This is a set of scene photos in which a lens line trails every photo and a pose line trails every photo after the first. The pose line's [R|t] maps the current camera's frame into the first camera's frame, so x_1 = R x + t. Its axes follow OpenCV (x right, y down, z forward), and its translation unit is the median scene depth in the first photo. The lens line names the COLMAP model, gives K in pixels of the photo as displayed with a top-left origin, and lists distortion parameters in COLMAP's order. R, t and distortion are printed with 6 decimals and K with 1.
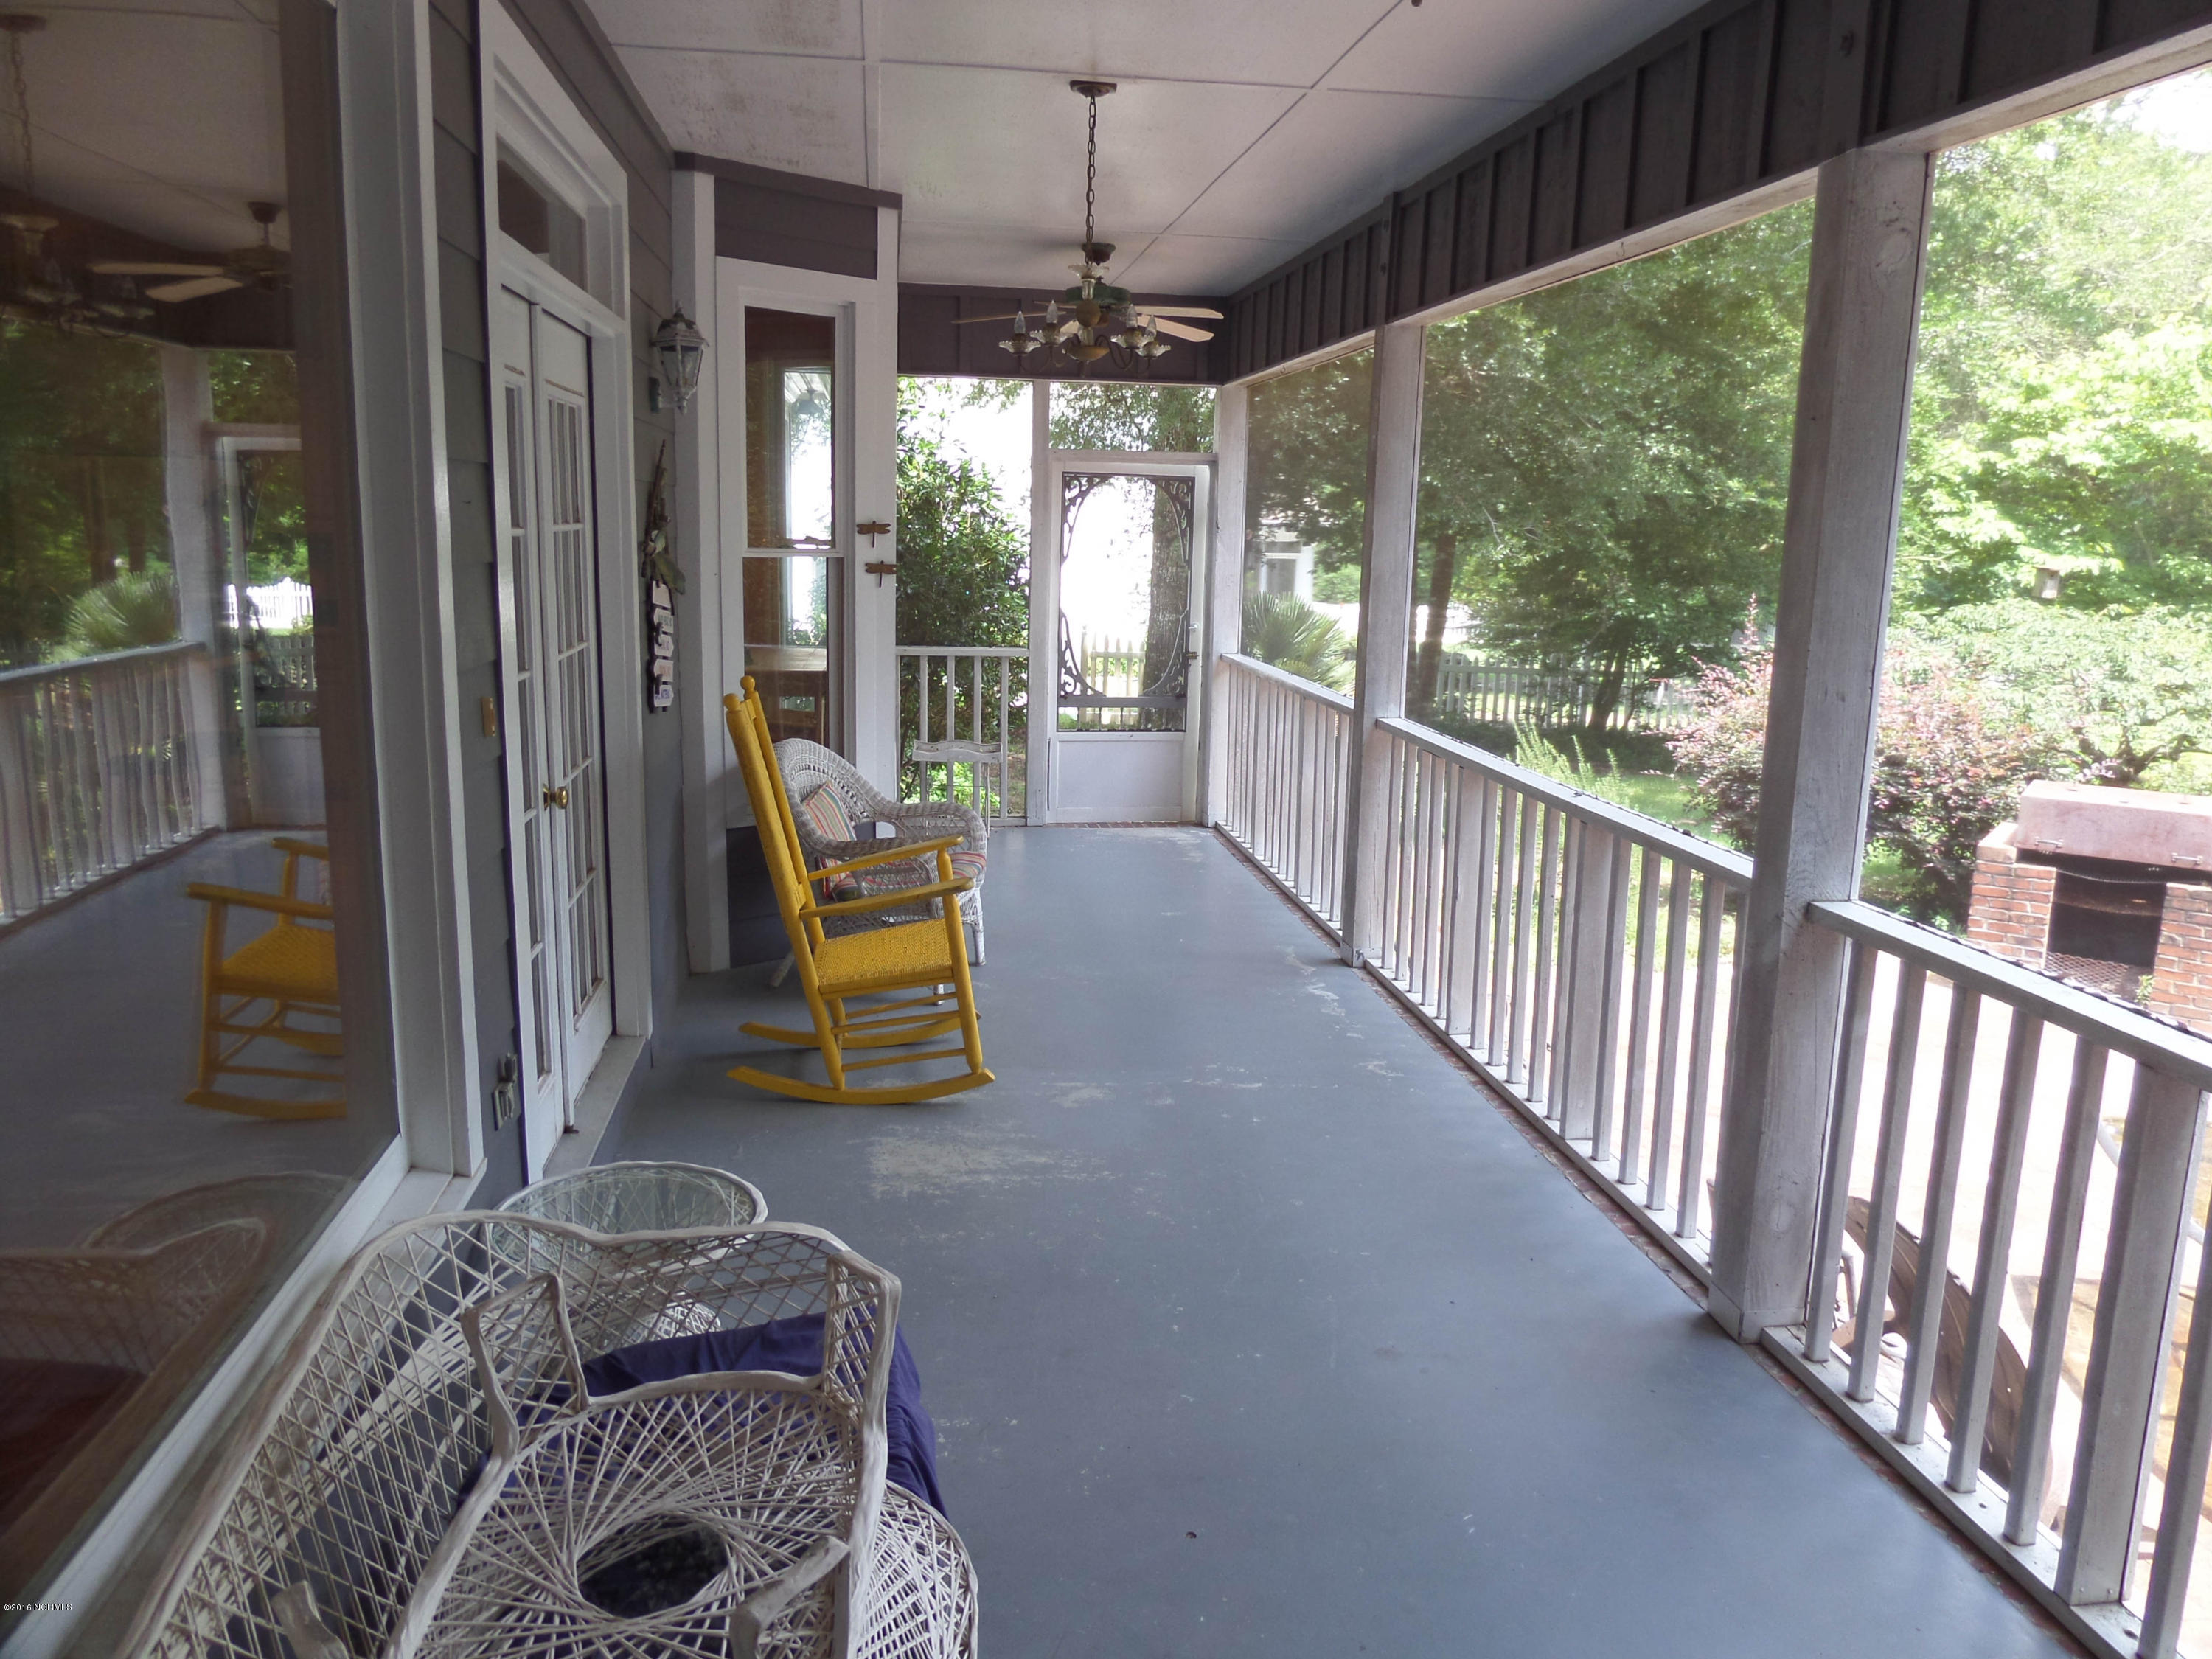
lens RADIAL K [[1599.1, 0, 1102.0], [0, 1599.1, 825.3], [0, 0, 1]] dist [-0.023884, 0.001985]
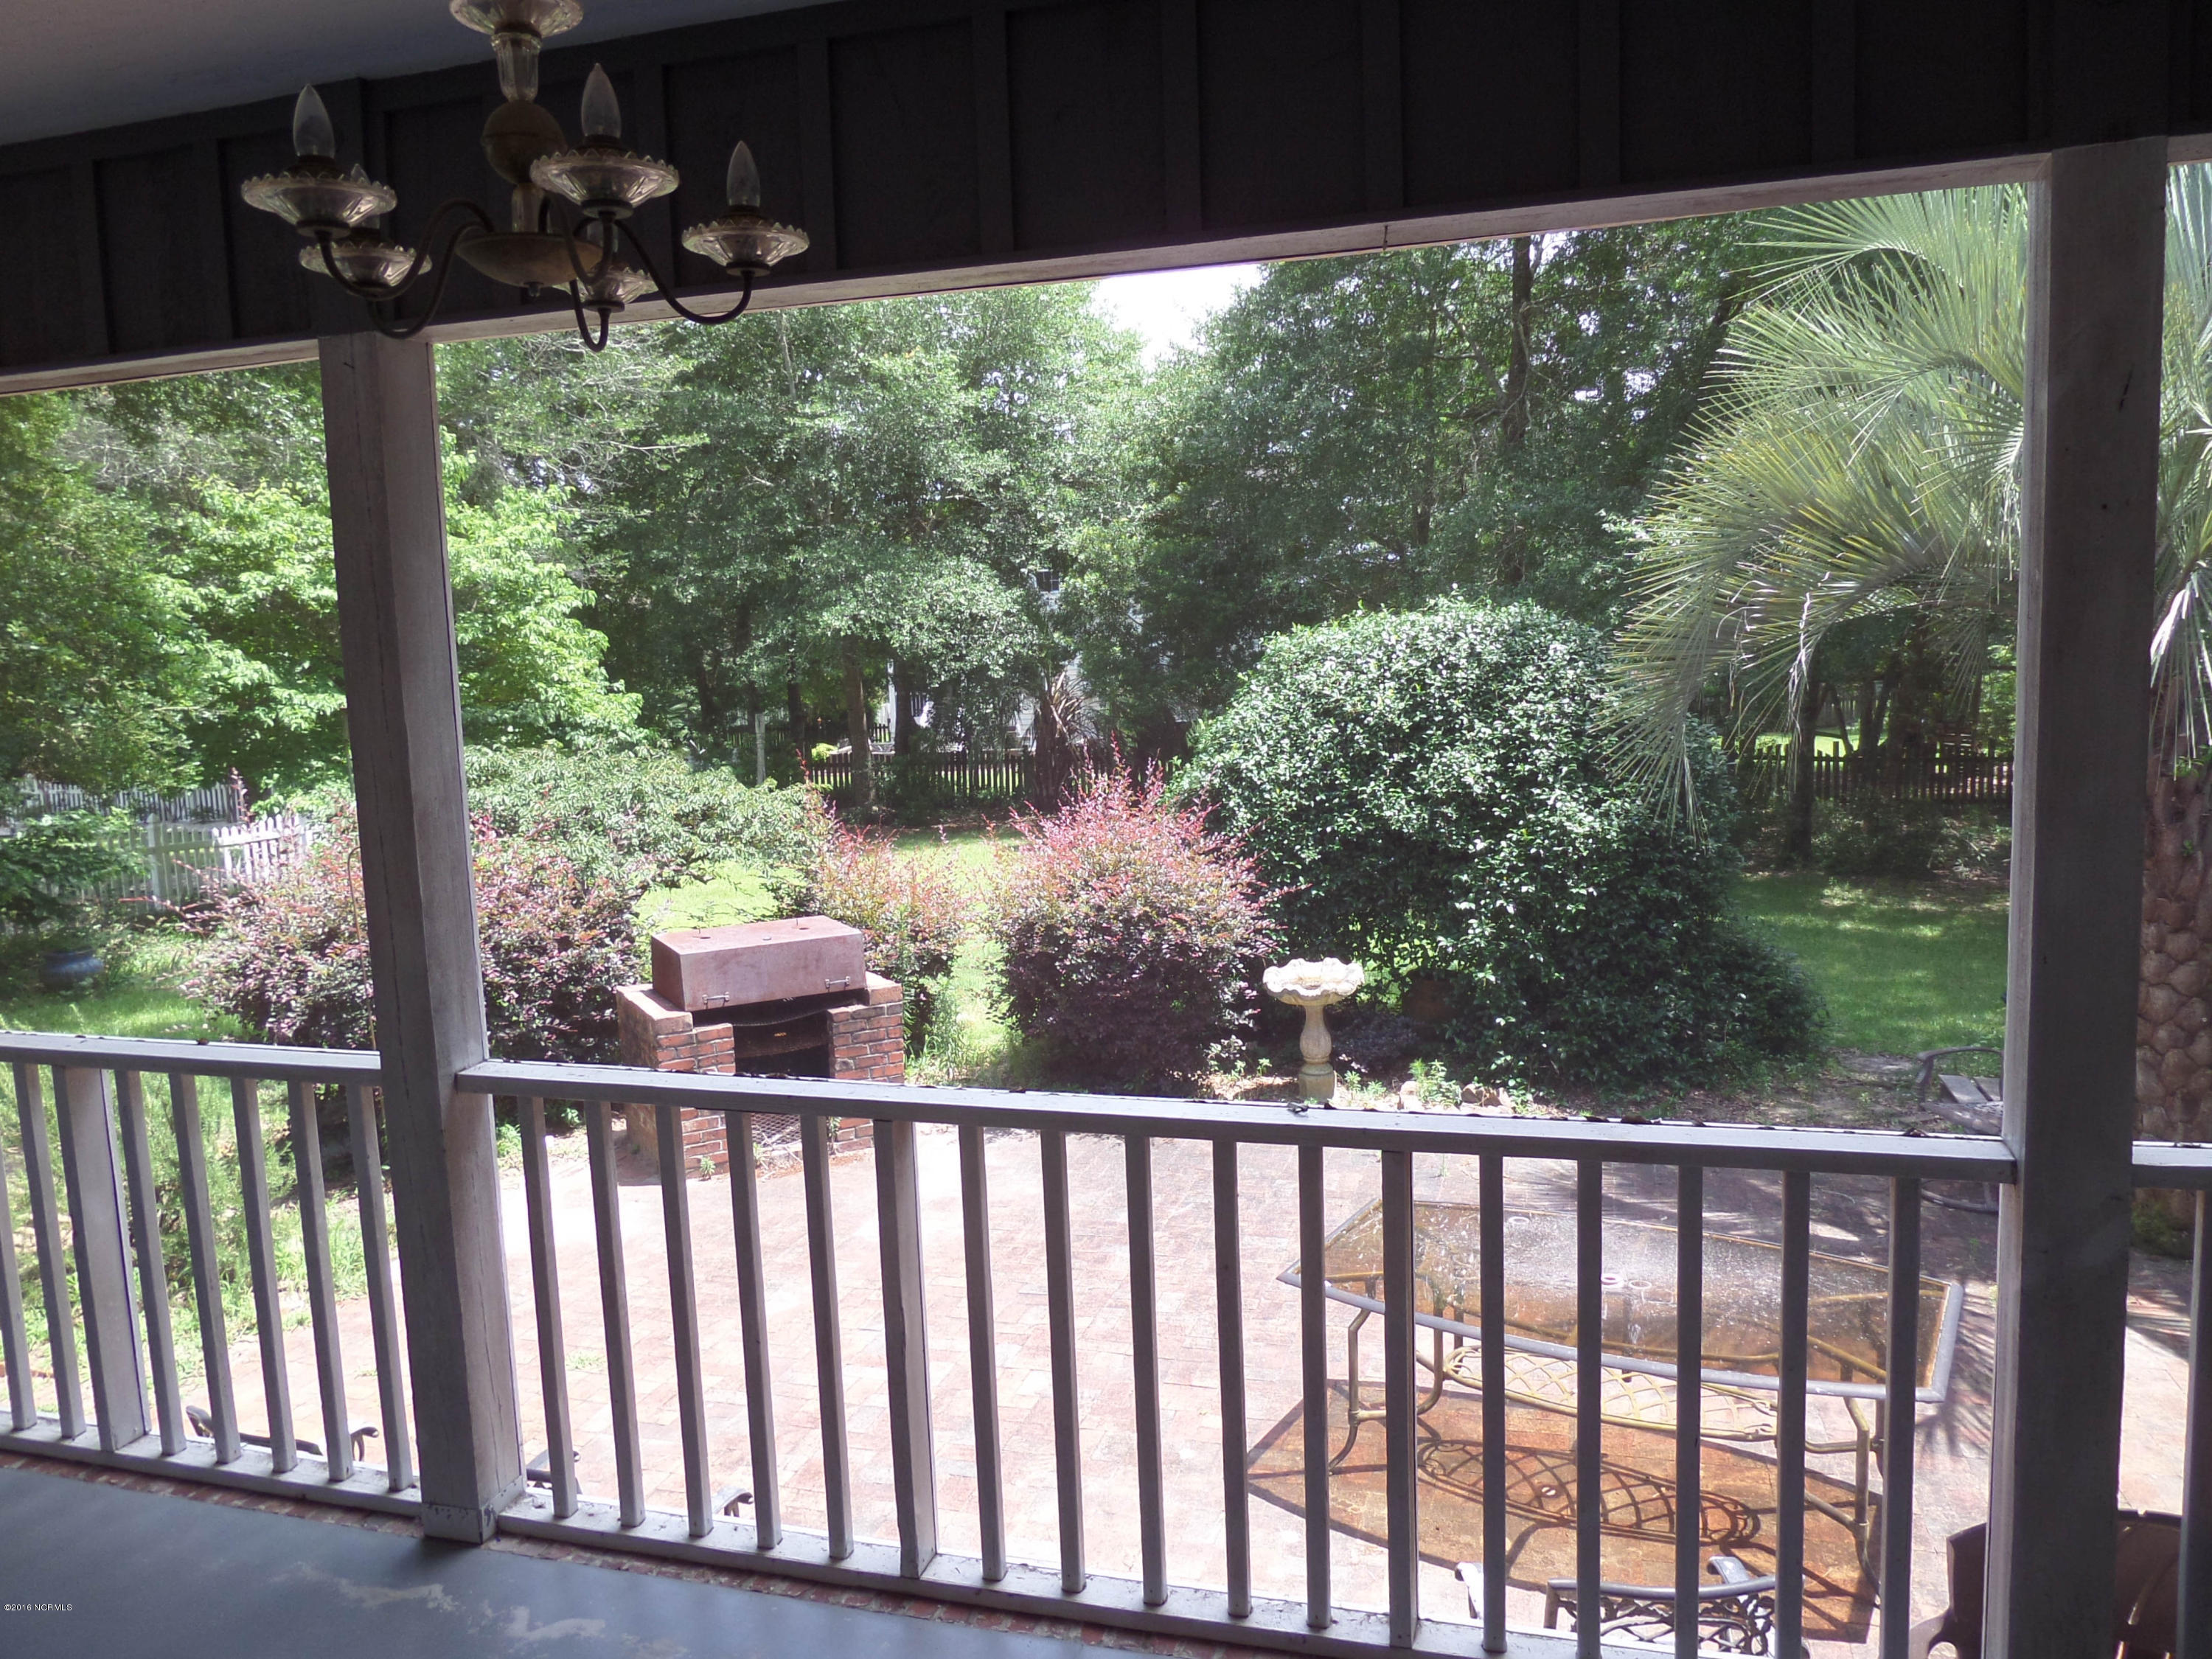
lens RADIAL K [[1599.1, 0, 1107.7], [0, 1599.1, 836.9], [0, 0, 1]] dist [-0.023884, 0.001985]
pose [[0.406688, -0.139222, 0.902896, -0.068778], [0.208597, 0.976363, 0.056593, -0.043185], [-0.889433, 0.165326, 0.426117, 0.194023]]
